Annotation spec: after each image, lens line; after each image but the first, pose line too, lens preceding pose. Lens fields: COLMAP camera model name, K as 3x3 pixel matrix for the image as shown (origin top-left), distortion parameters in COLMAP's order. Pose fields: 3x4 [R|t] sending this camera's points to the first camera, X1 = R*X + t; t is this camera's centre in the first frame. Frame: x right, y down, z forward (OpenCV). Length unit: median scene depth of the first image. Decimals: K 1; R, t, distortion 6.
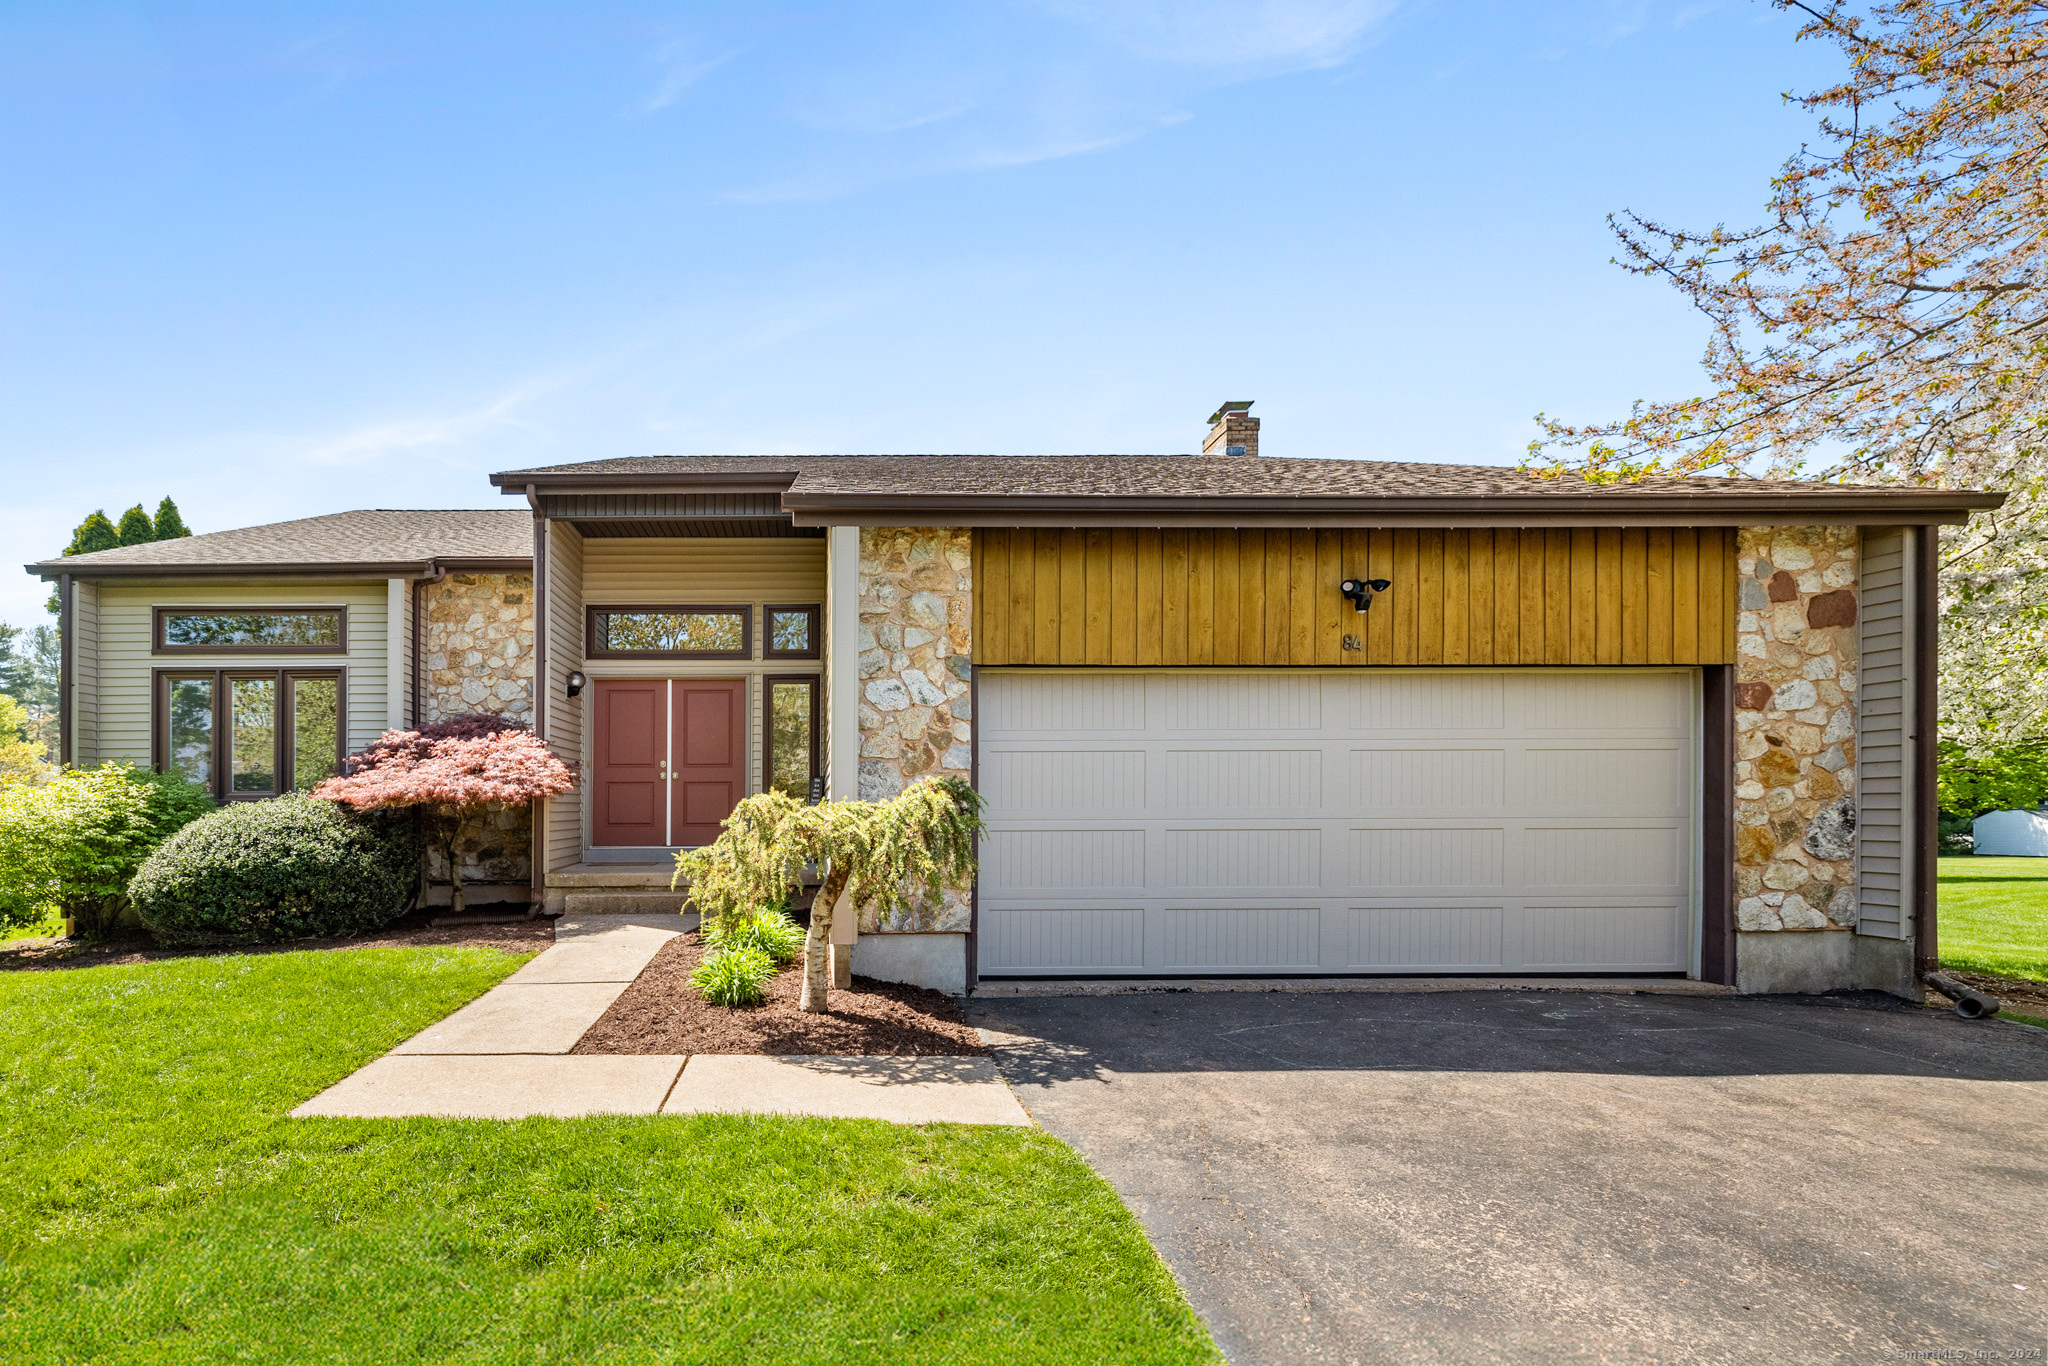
lens RADIAL K [[911.6, 0, 1021.3], [0, 911.6, 784.9], [0, 0, 1]] dist [0.011211, 0.000347]
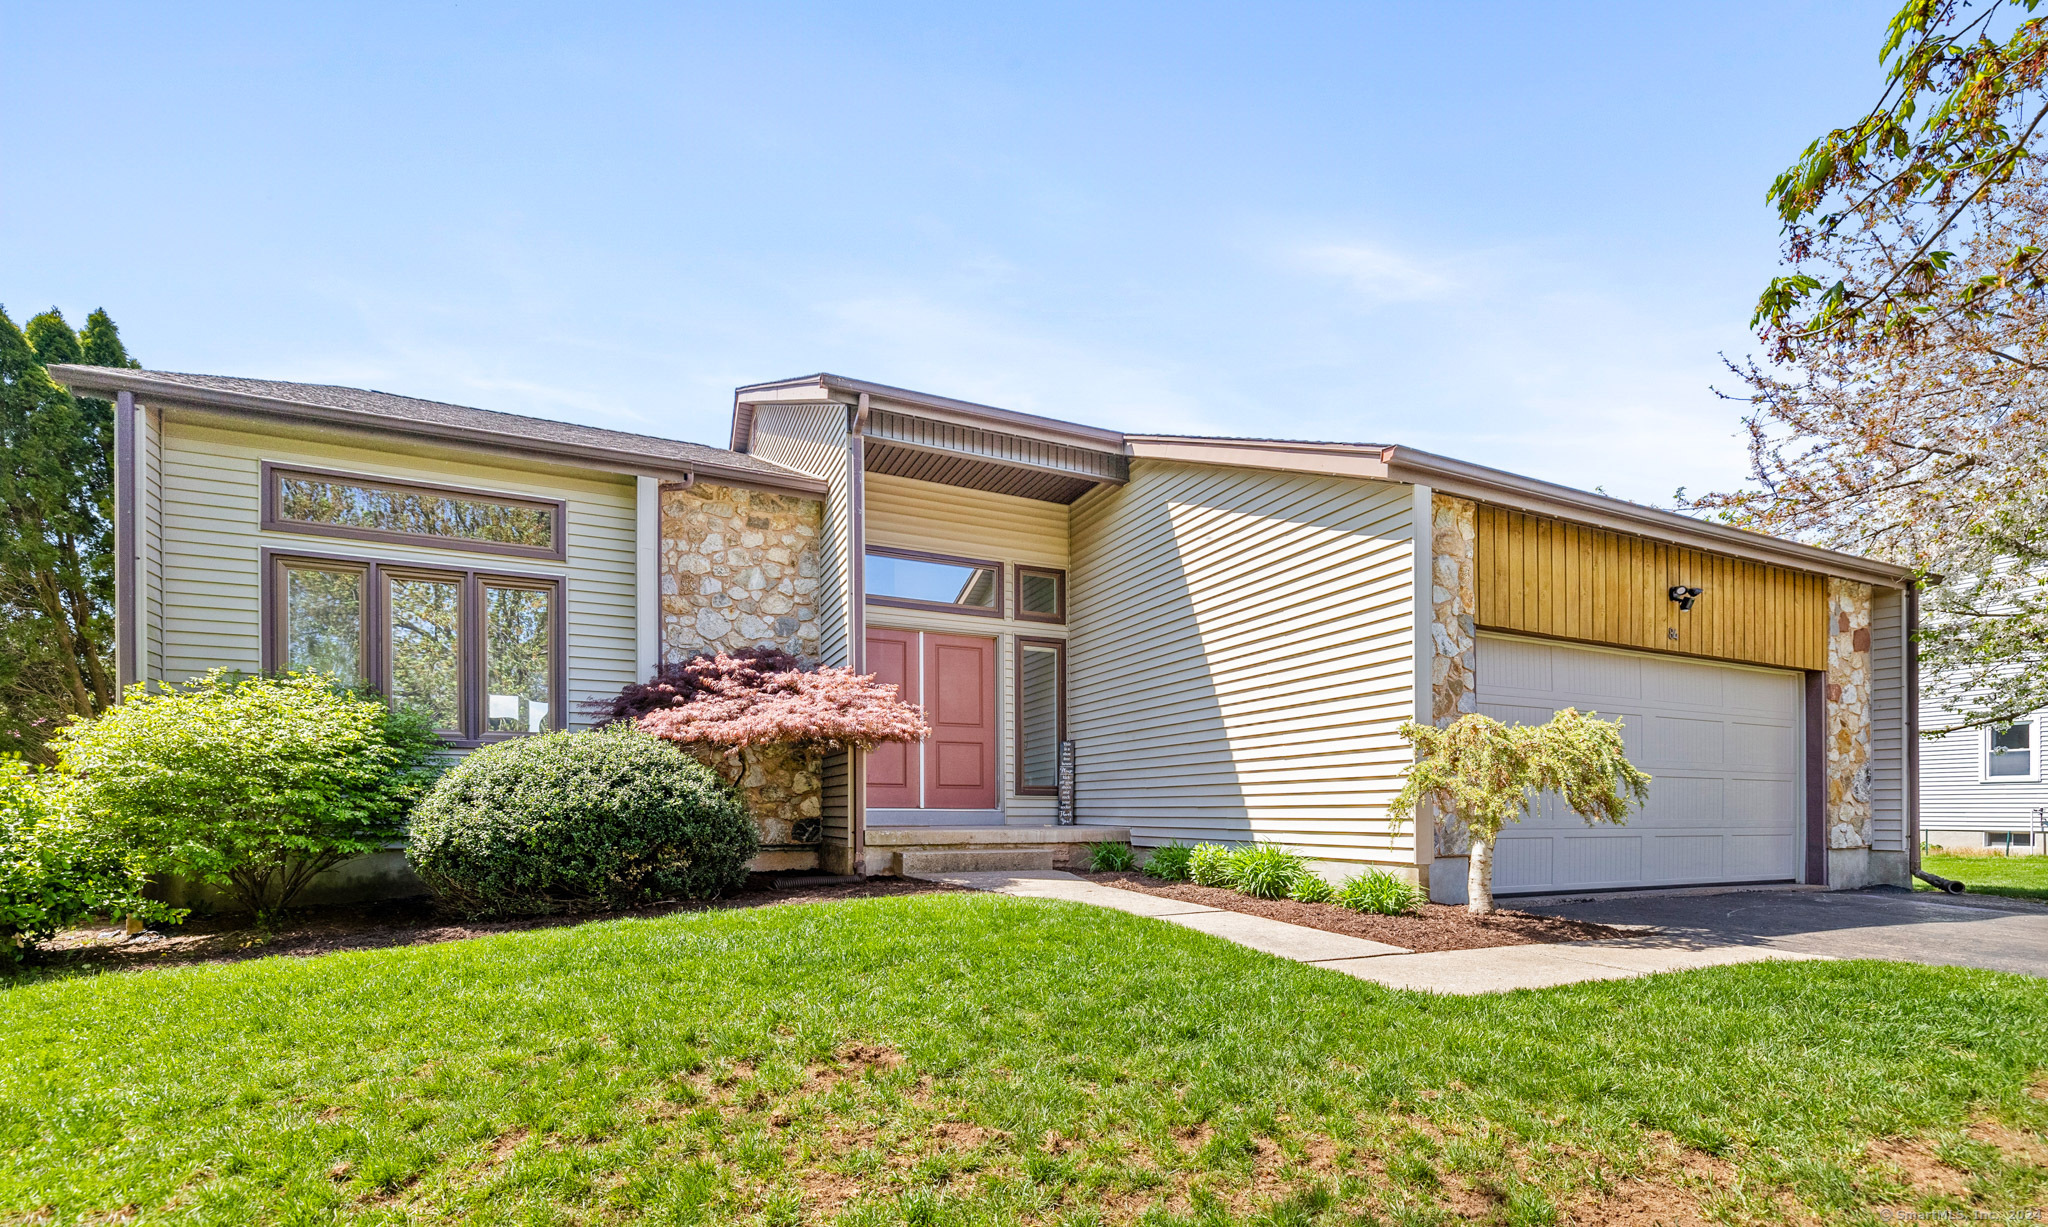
lens RADIAL K [[865.3, 0, 1028.8], [0, 865.3, 810.8], [0, 0, 1]] dist [0.009724, 0.000280]
pose [[0.916756, 0.006656, 0.399391, -0.814048], [-0.006298, 0.999978, -0.002210, 0.089280], [-0.399397, -0.000489, 0.916778, 0.178399]]
